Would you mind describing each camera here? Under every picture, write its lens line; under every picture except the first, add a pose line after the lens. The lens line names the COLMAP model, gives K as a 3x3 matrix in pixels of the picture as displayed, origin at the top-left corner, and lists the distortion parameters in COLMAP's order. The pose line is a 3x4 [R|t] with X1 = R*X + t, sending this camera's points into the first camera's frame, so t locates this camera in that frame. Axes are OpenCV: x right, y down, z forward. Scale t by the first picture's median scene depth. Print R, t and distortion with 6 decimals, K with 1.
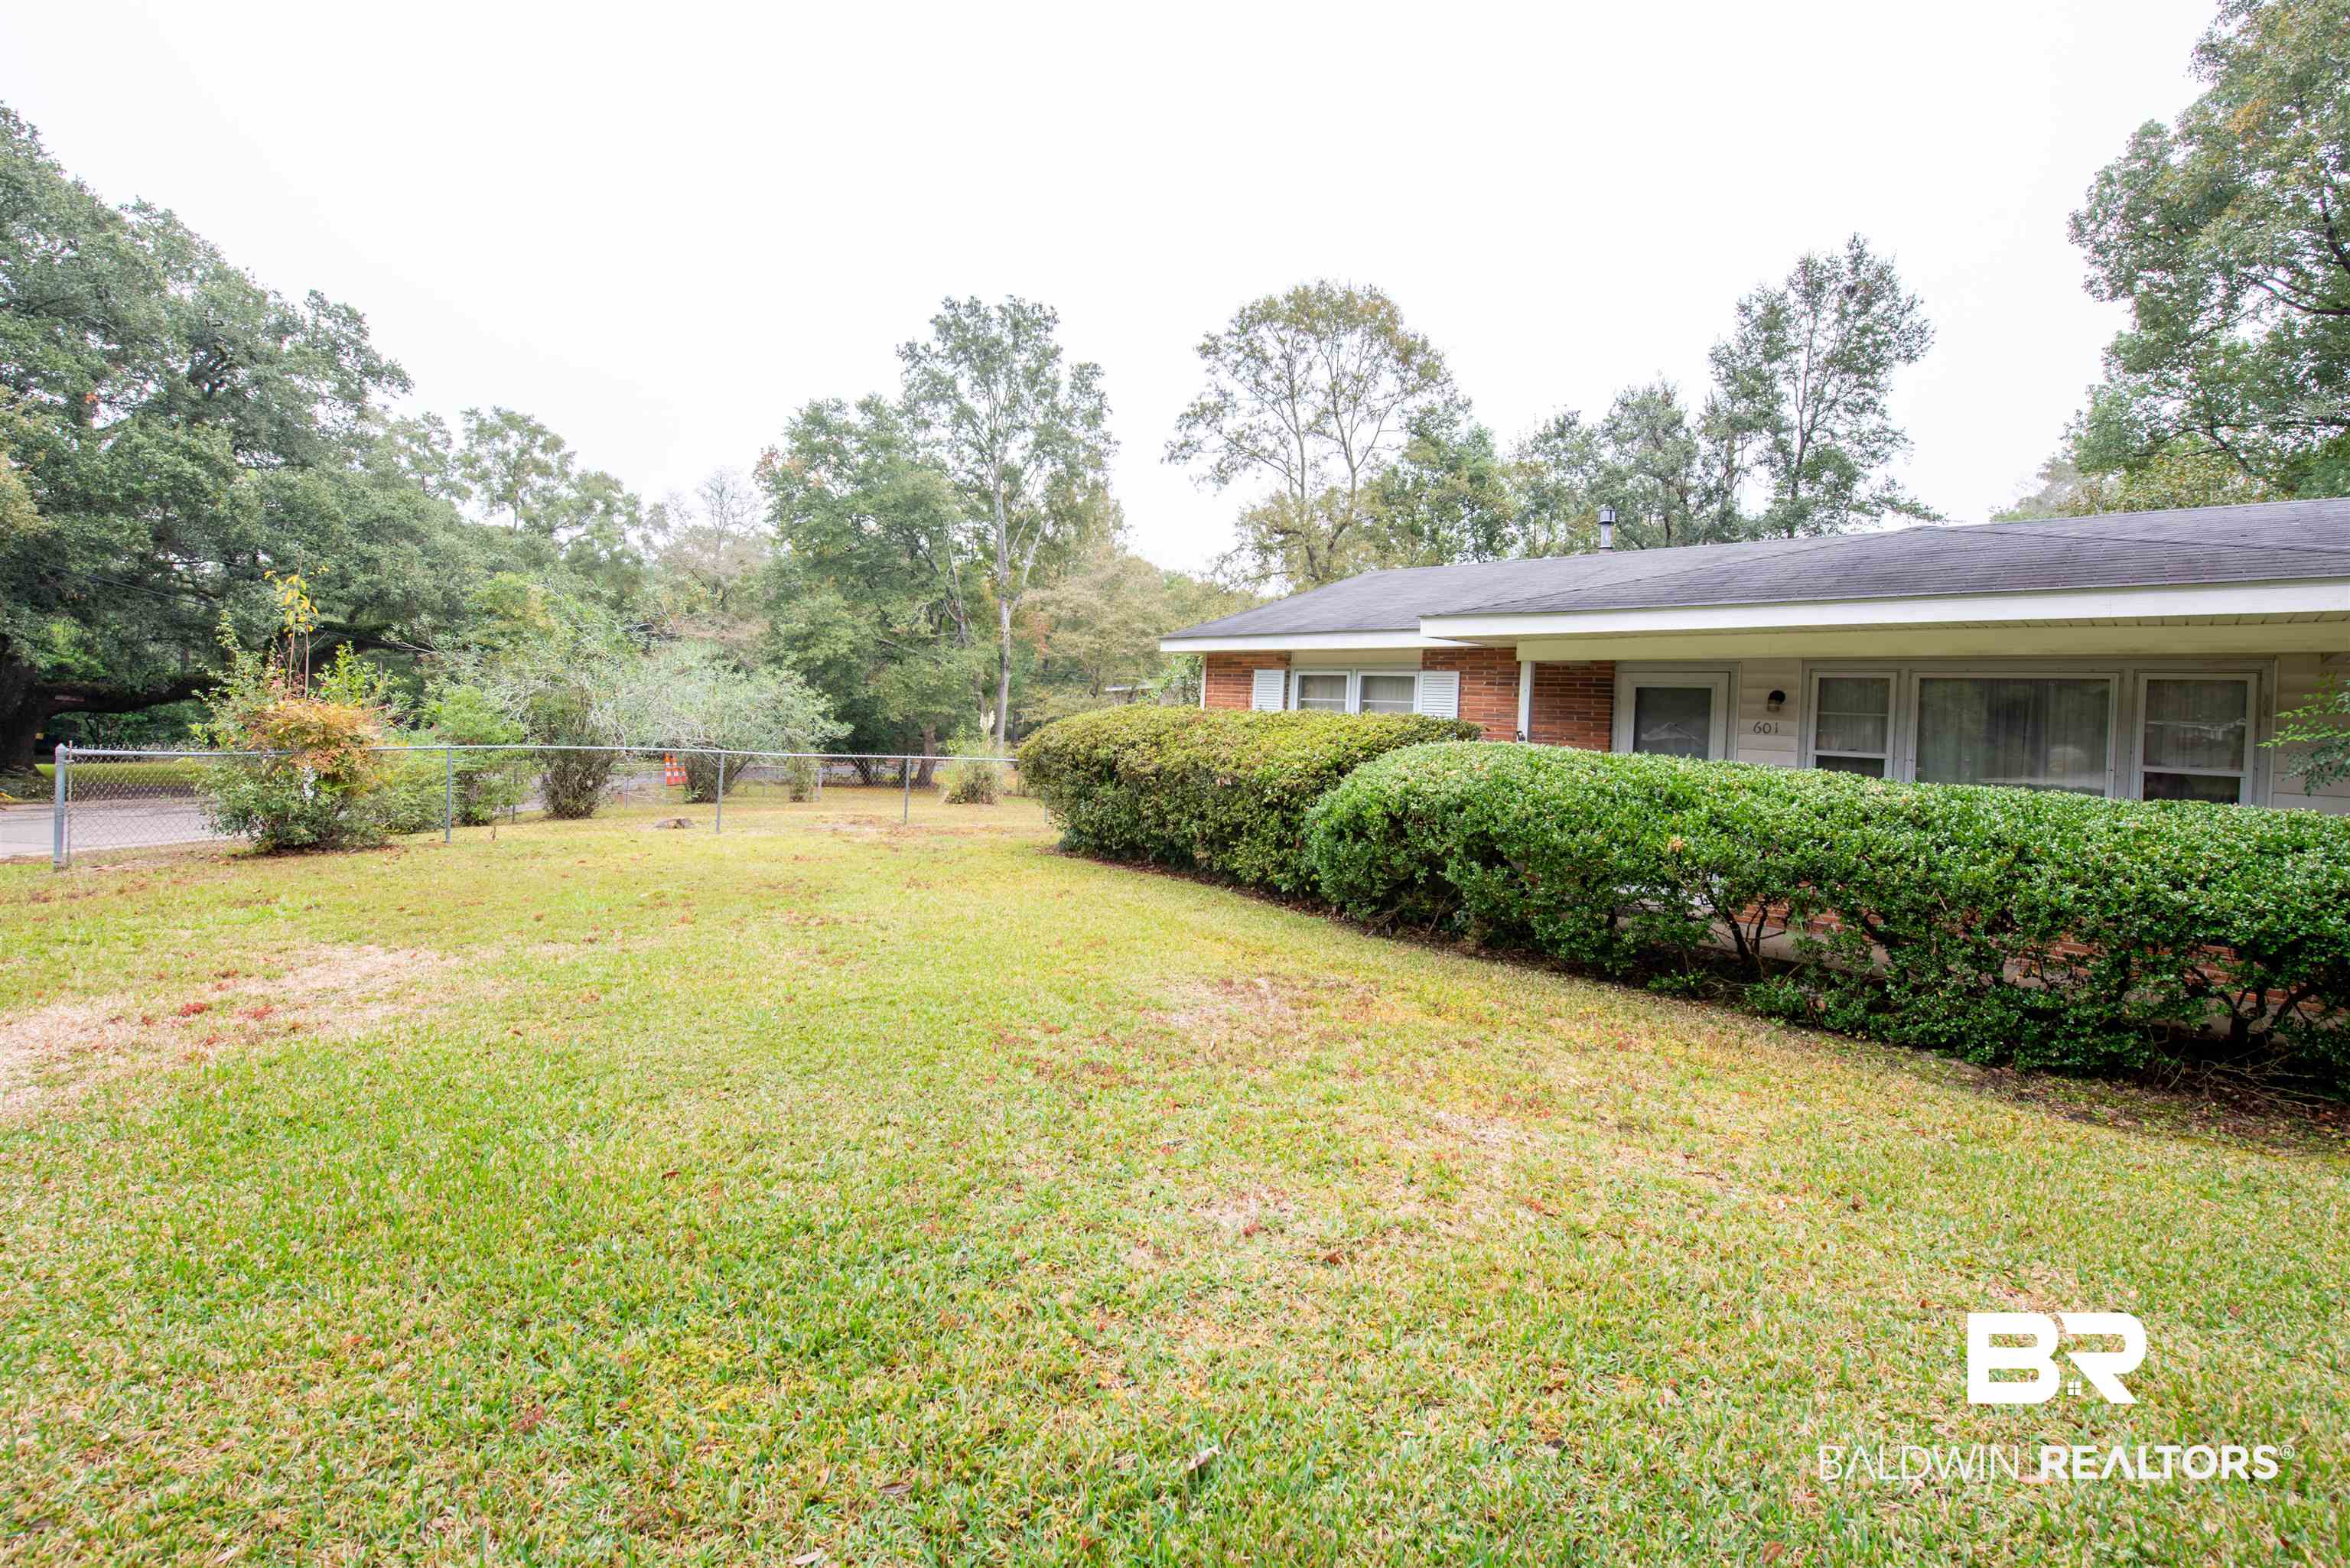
lens RADIAL K [[1002.8, 0, 1152.3], [0, 1002.8, 714.6], [0, 0, 1]] dist [-0.016061, -0.000336]
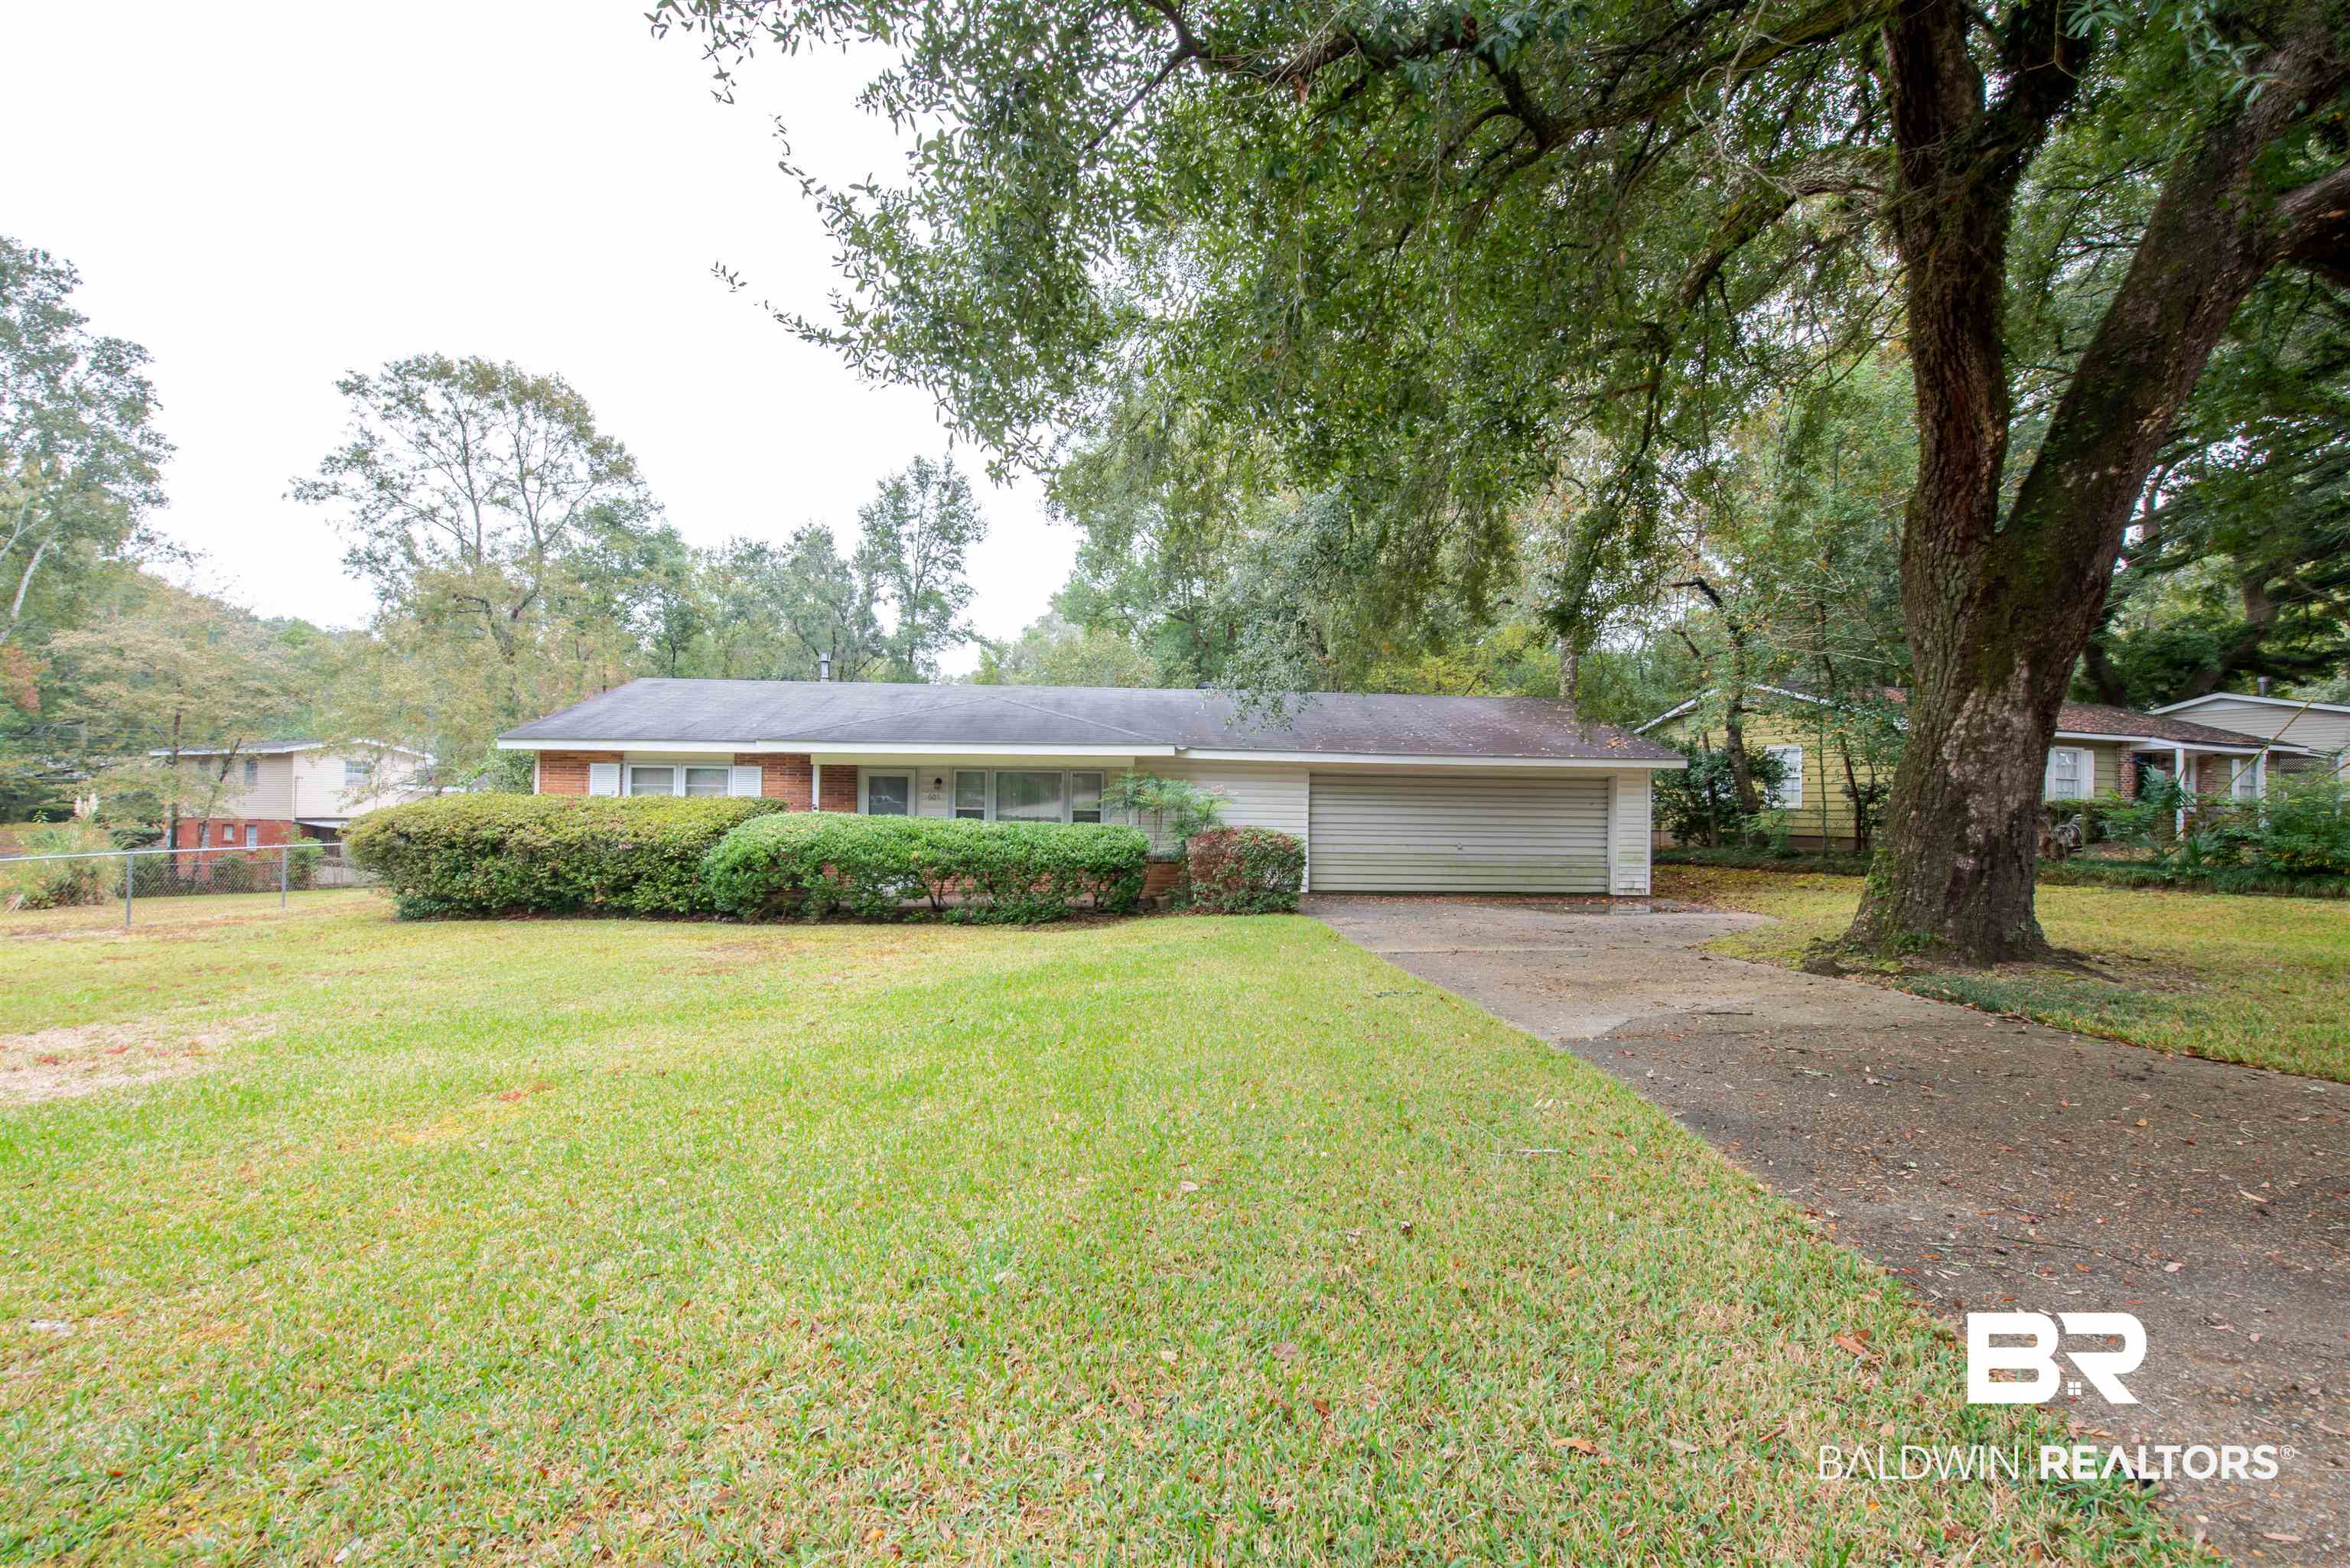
lens RADIAL K [[928.8, 0, 1175.0], [0, 928.8, 784.0], [0, 0, 1]] dist [-0.009377, -0.005999]
pose [[0.651019, -0.032927, 0.758347, -0.135638], [0.017249, 0.999442, 0.028587, -0.016297], [-0.758865, -0.005530, 0.651224, -0.163259]]
